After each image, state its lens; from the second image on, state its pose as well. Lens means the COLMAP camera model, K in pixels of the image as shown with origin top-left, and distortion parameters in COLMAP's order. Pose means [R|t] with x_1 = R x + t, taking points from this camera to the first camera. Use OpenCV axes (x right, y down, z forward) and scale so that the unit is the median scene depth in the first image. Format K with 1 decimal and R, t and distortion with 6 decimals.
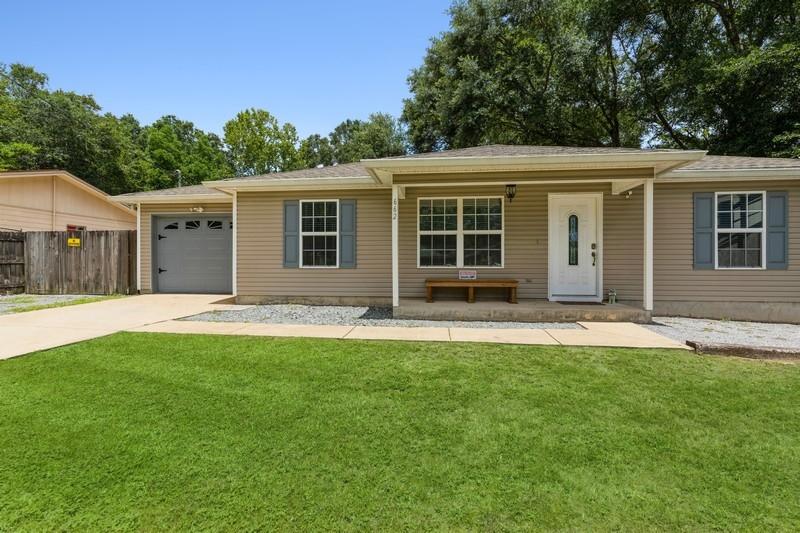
lens RADIAL K [[355.7, 0, 398.6], [0, 355.7, 267.1], [0, 0, 1]] dist [0.003999, -0.000382]
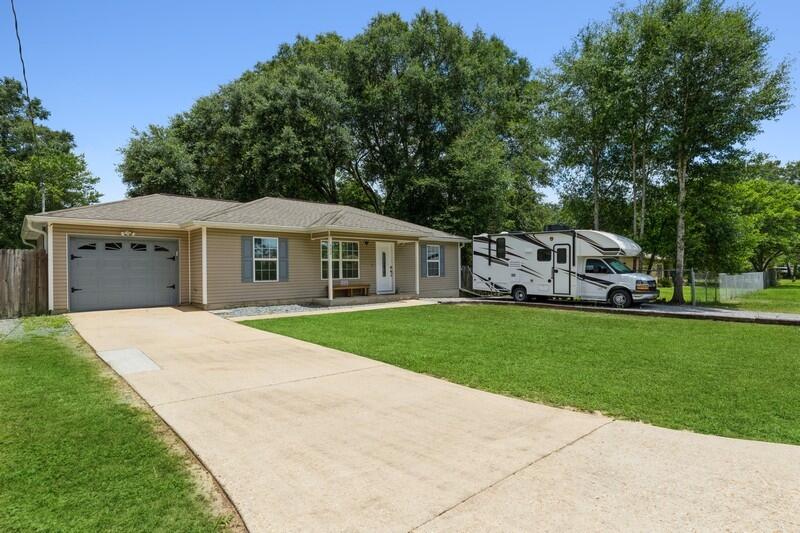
lens RADIAL K [[421.1, 0, 400.0], [0, 421.1, 266.5], [0, 0, 1]] dist [-0.000123, -0.000044]
pose [[0.648071, -0.001940, 0.761577, -0.992097], [0.022925, 0.999593, -0.016963, -0.015382], [-0.761235, 0.028452, 0.647852, -0.496564]]
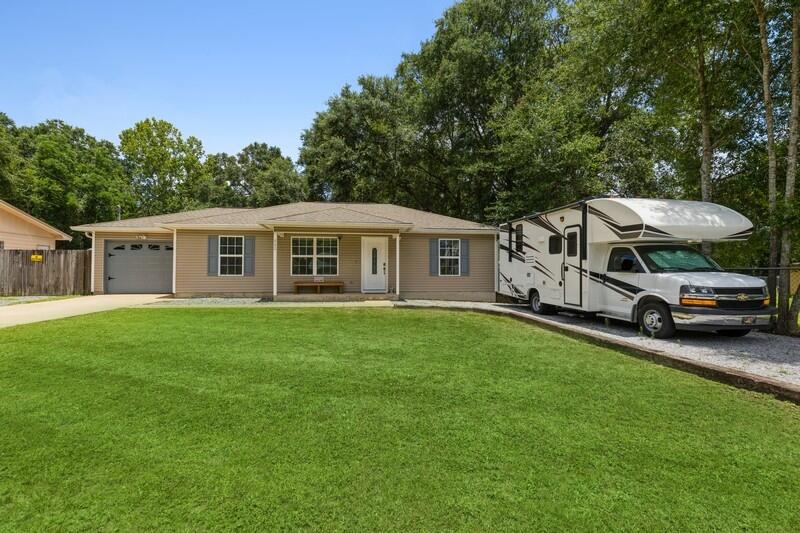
lens RADIAL K [[355.7, 0, 398.6], [0, 355.7, 267.1], [0, 0, 1]] dist [0.003999, -0.000382]
pose [[0.971603, 0.005082, 0.236561, 0.122595], [0.002946, 0.999432, -0.033573, 0.016431], [-0.236597, 0.033317, 0.971036, -0.677059]]
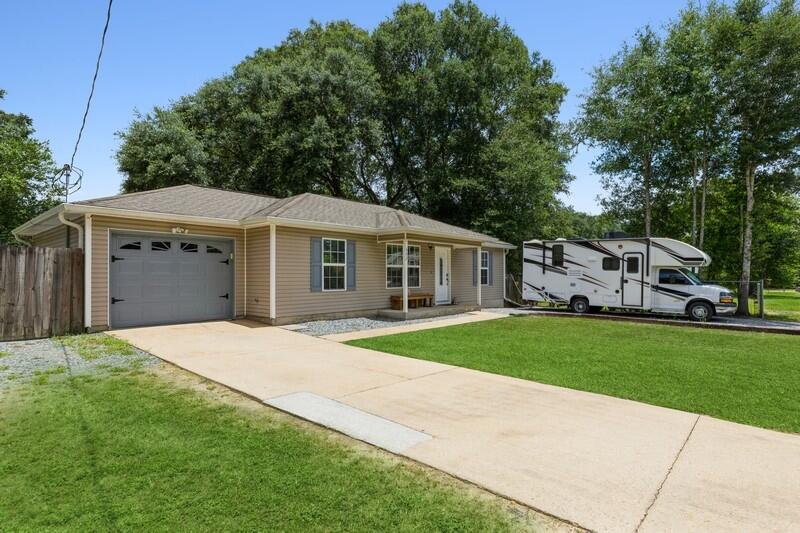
lens RADIAL K [[421.5, 0, 399.6], [0, 421.5, 269.8], [0, 0, 1]] dist [-0.001623, -0.000087]
pose [[0.570941, 0.009775, 0.820933, -1.090732], [0.011481, 0.999736, -0.019889, -0.033490], [-0.820911, 0.020780, 0.570678, -0.062035]]
